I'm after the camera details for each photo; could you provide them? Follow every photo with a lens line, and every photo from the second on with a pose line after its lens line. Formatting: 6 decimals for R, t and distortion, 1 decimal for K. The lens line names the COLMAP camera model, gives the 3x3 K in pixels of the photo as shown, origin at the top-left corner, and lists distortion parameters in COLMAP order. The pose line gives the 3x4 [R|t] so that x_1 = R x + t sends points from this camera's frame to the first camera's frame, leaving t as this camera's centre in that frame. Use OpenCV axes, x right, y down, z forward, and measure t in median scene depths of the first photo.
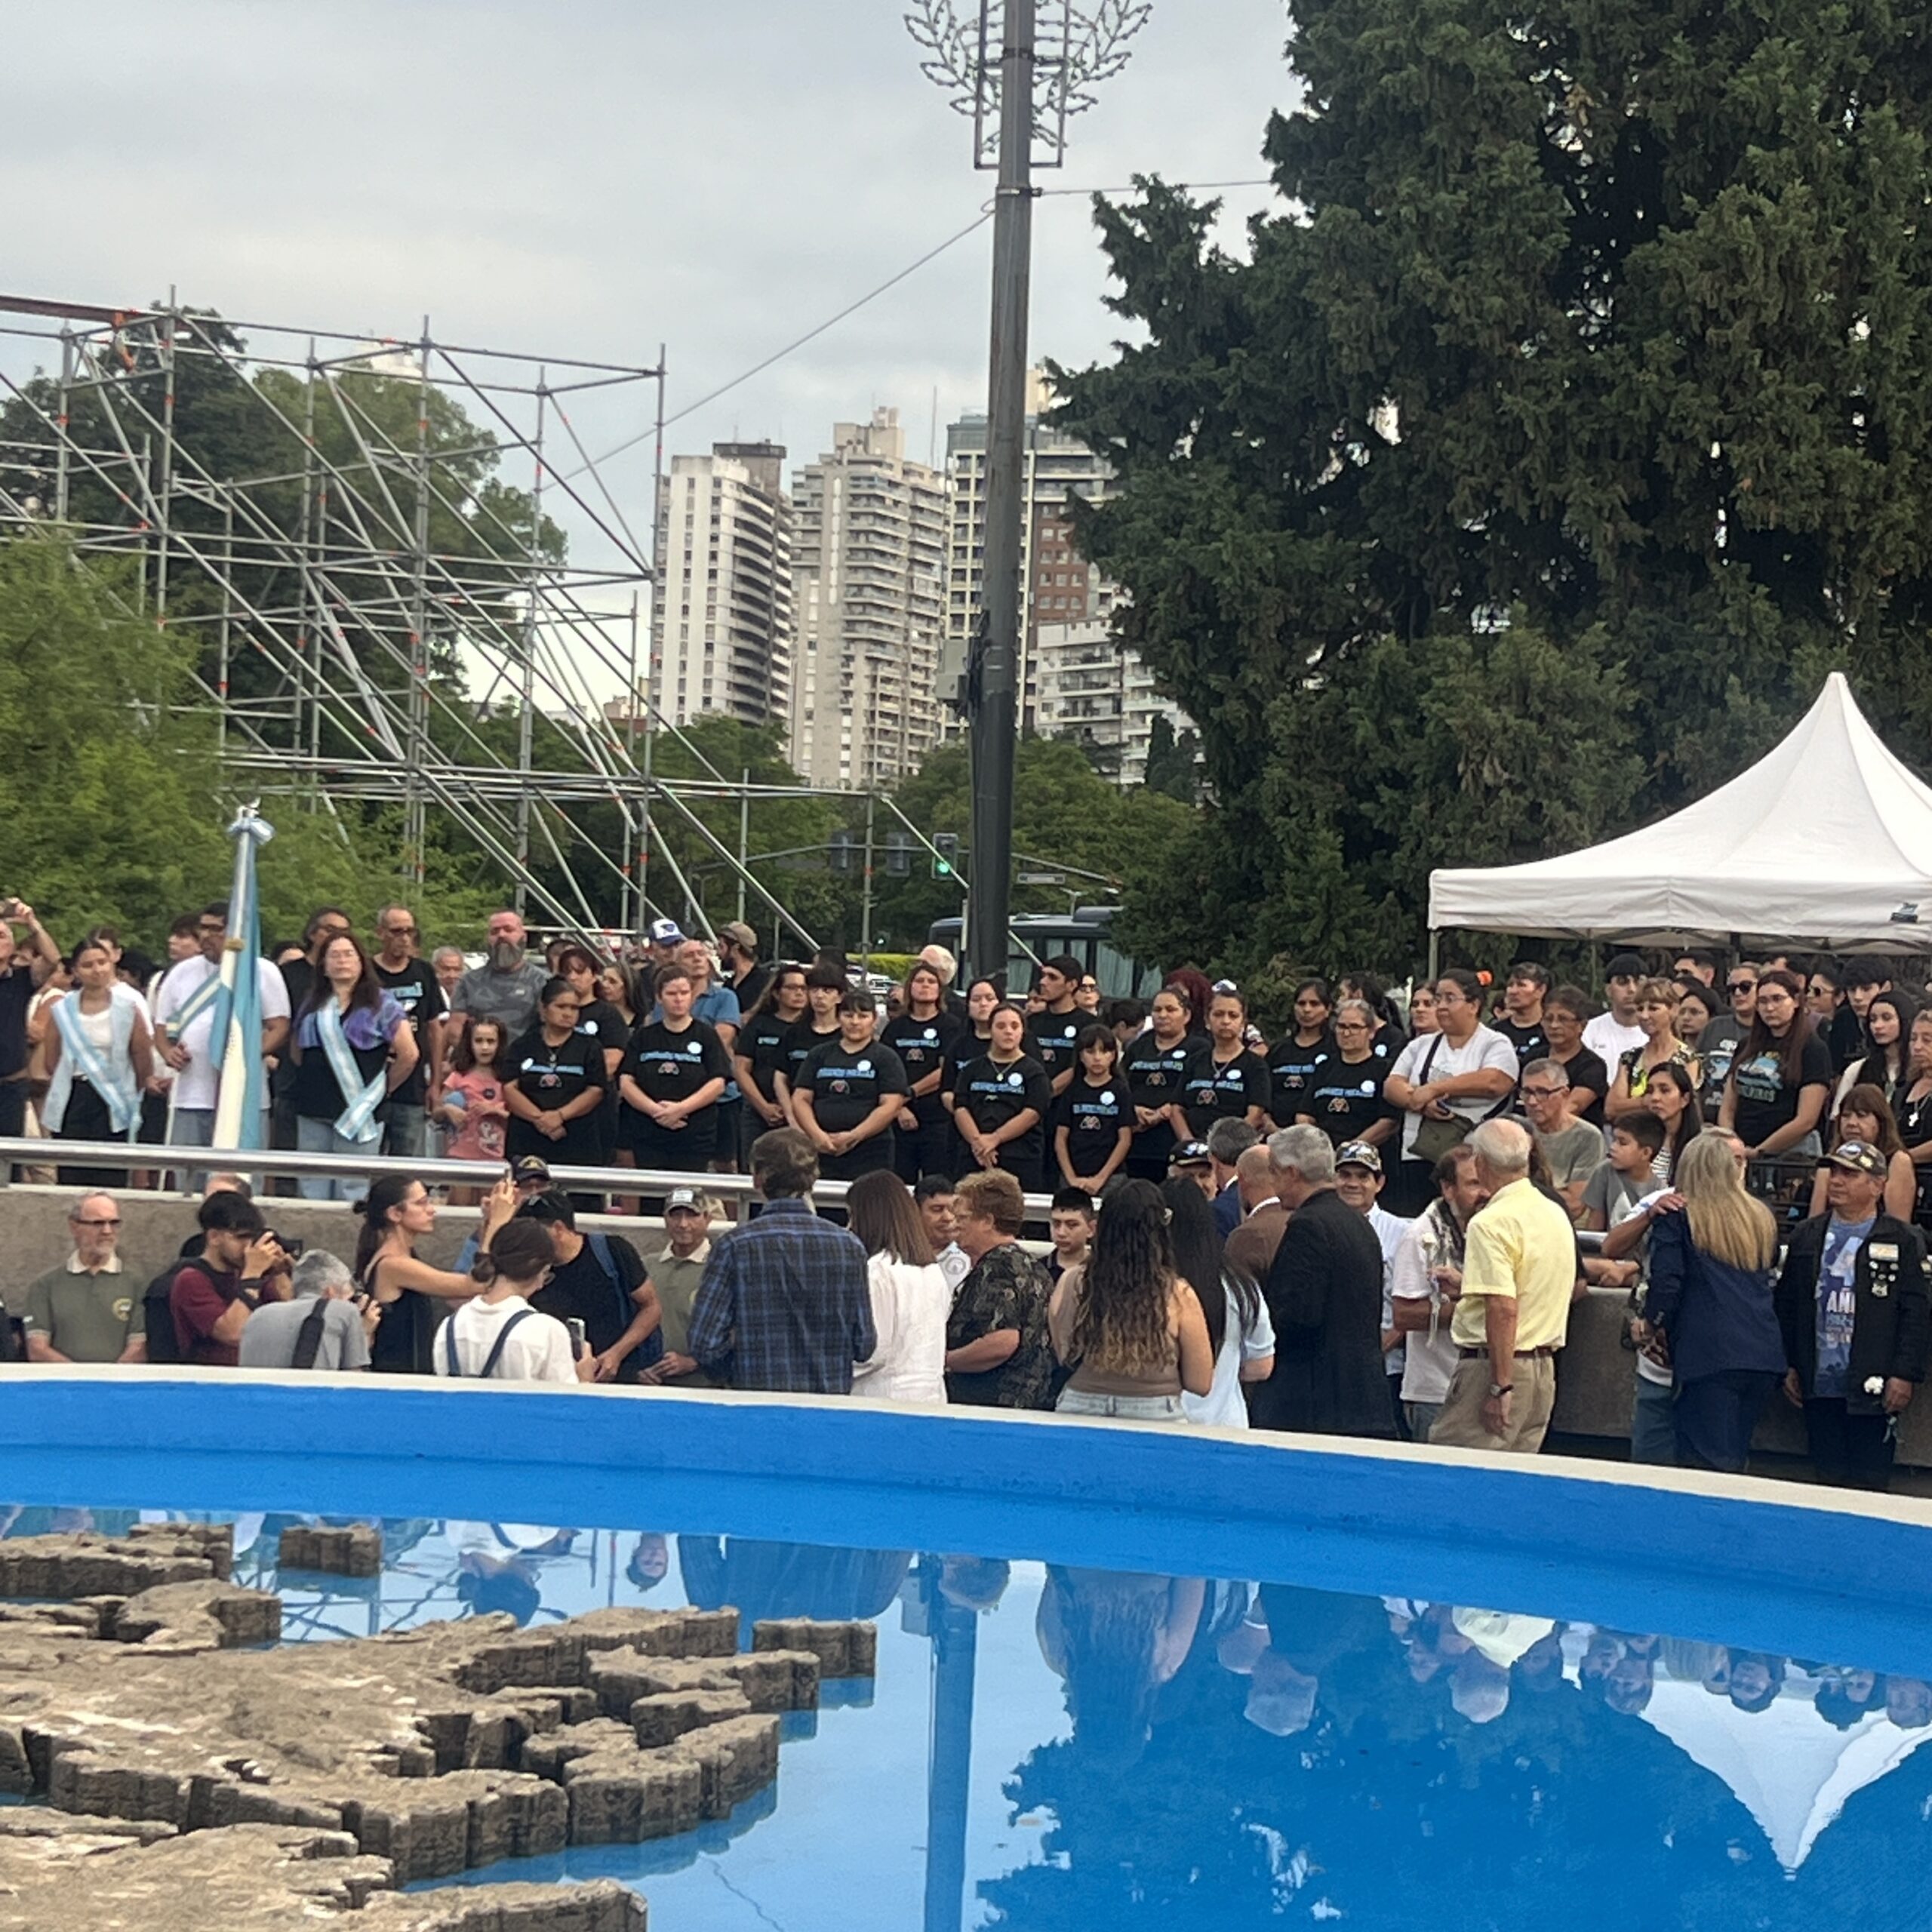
lens RADIAL K [[4948.5, 0, 966.0], [0, 4948.5, 966.0], [0, 0, 1]] dist [0.072789, 0.567342]
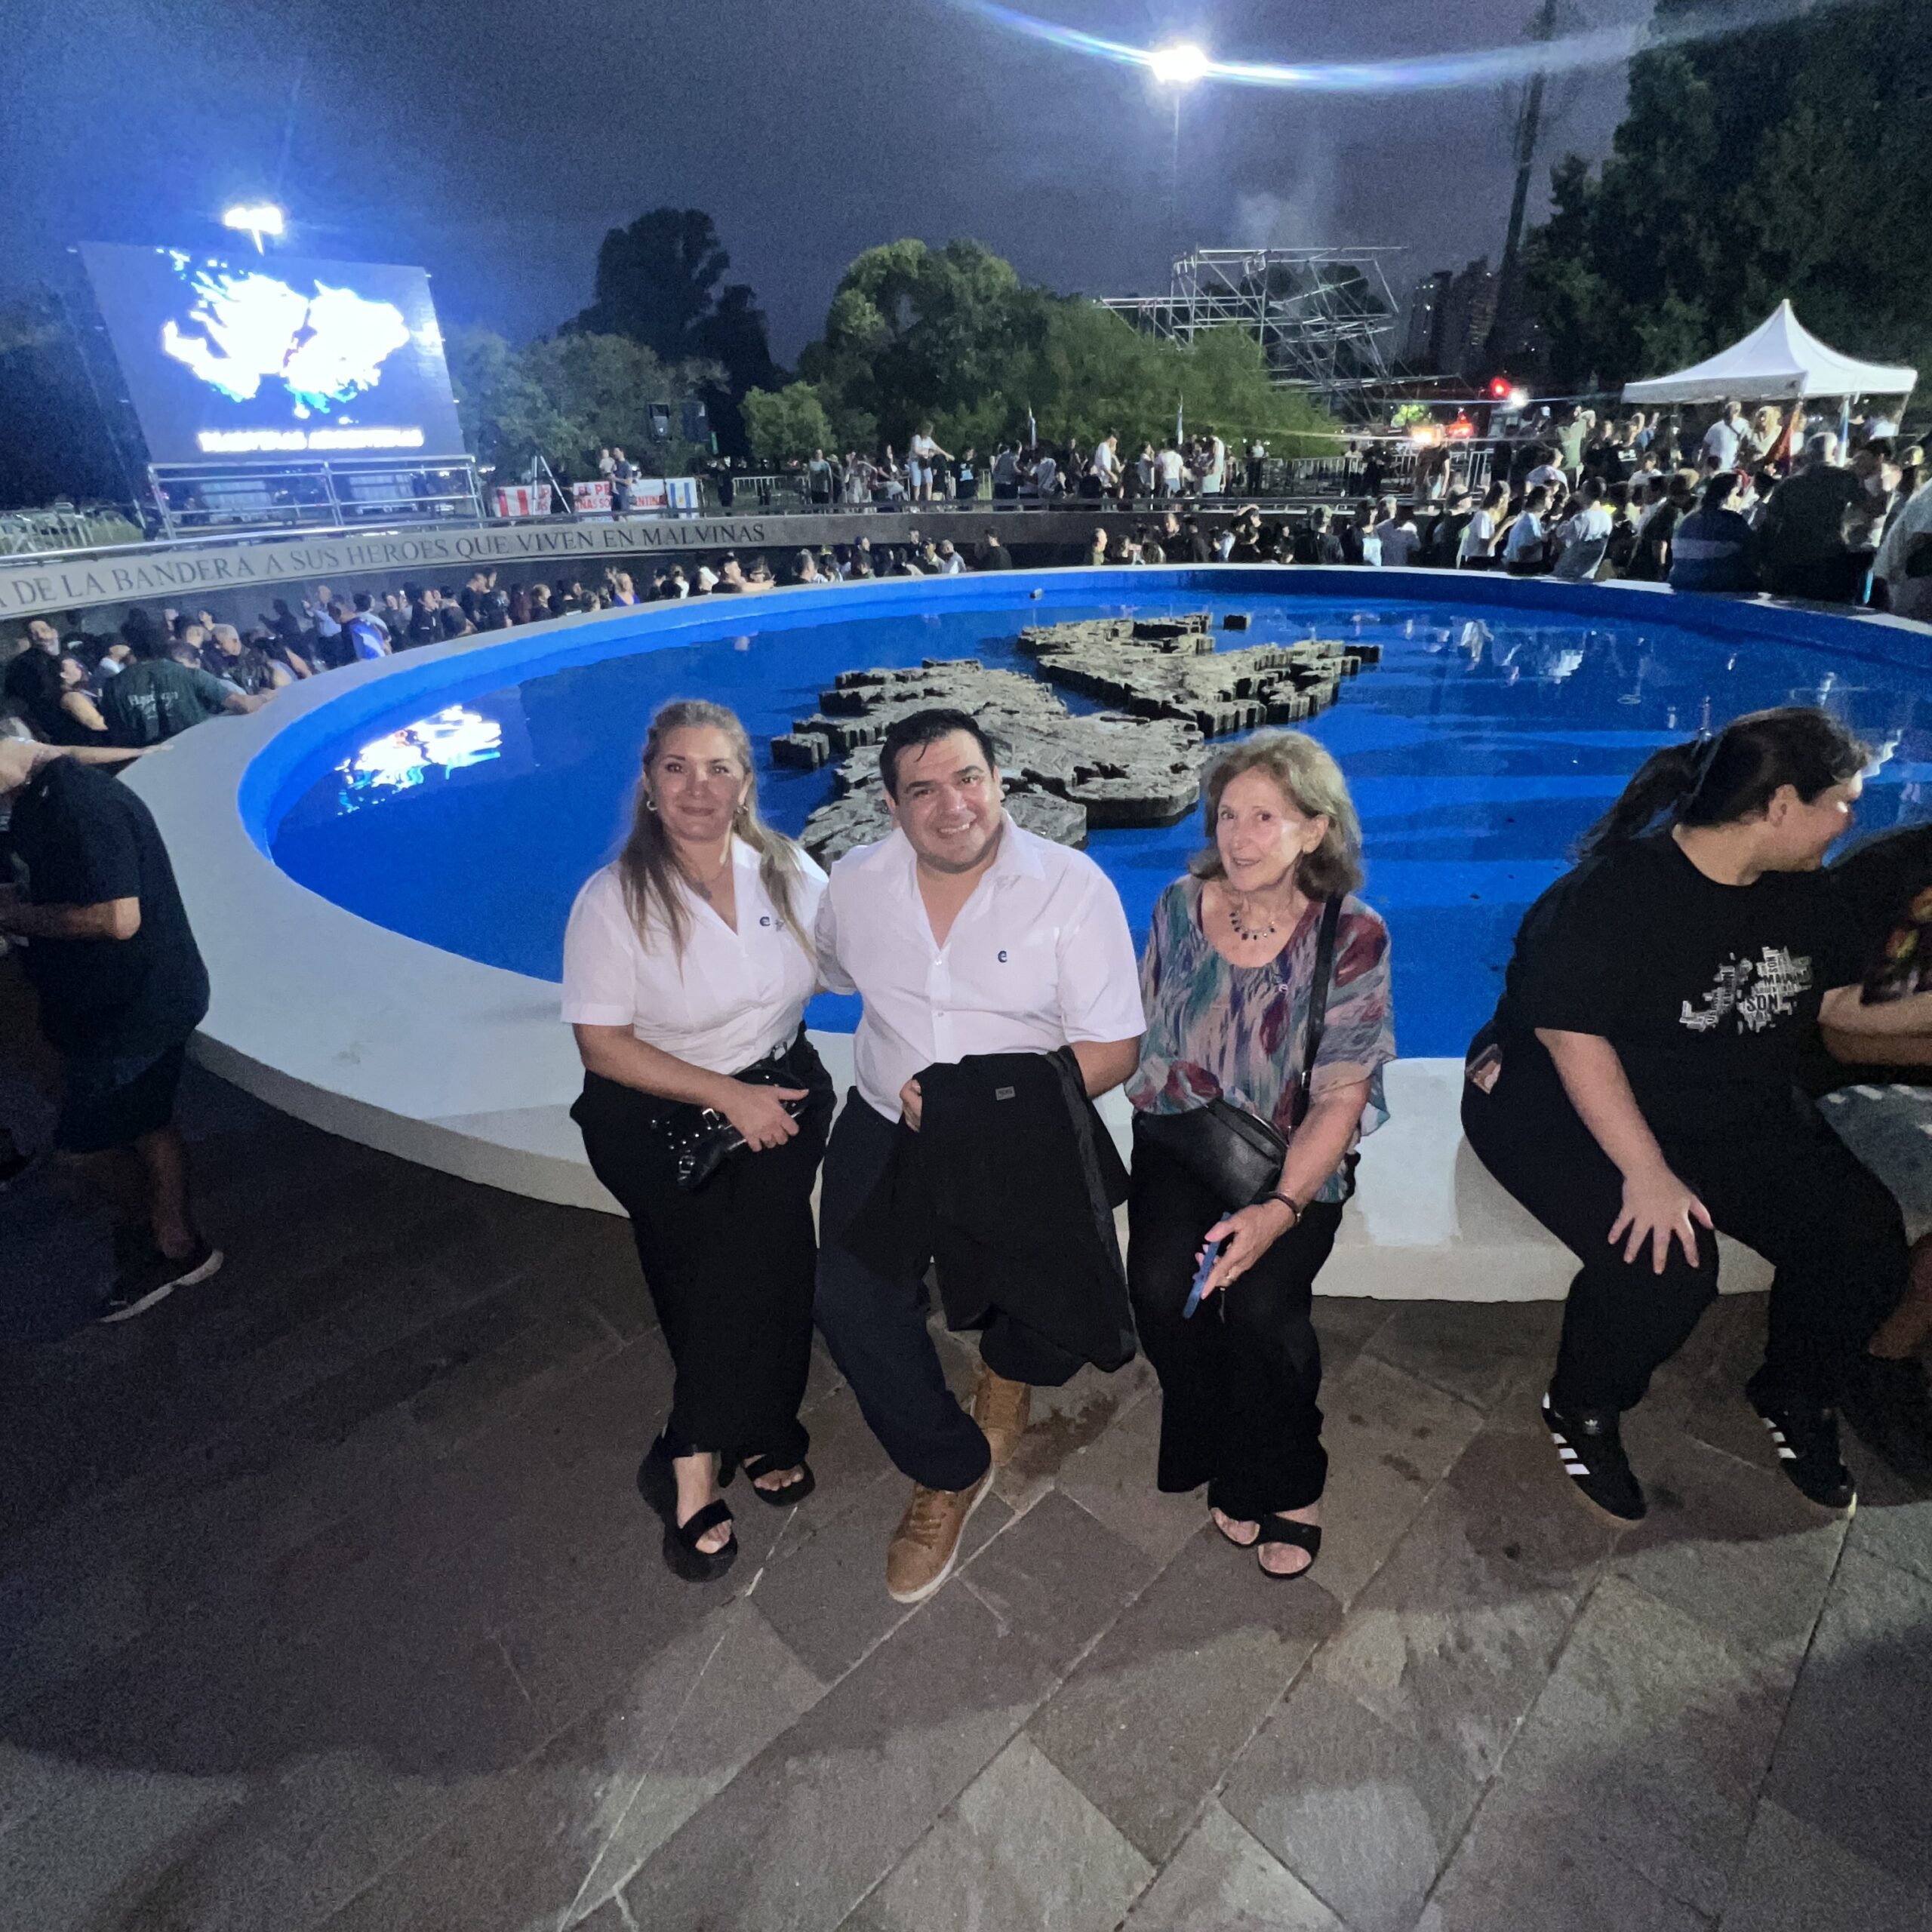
lens RADIAL K [[1024.2, 0, 966.0], [0, 1024.2, 966.0], [0, 0, 1]] dist [-0.007760, 0.000027]
pose [[0.907928, 0.123413, -0.400544, 0.031646], [0.071719, 0.895824, 0.438583, -0.002574], [0.412944, -0.426928, 0.804493, 0.206019]]
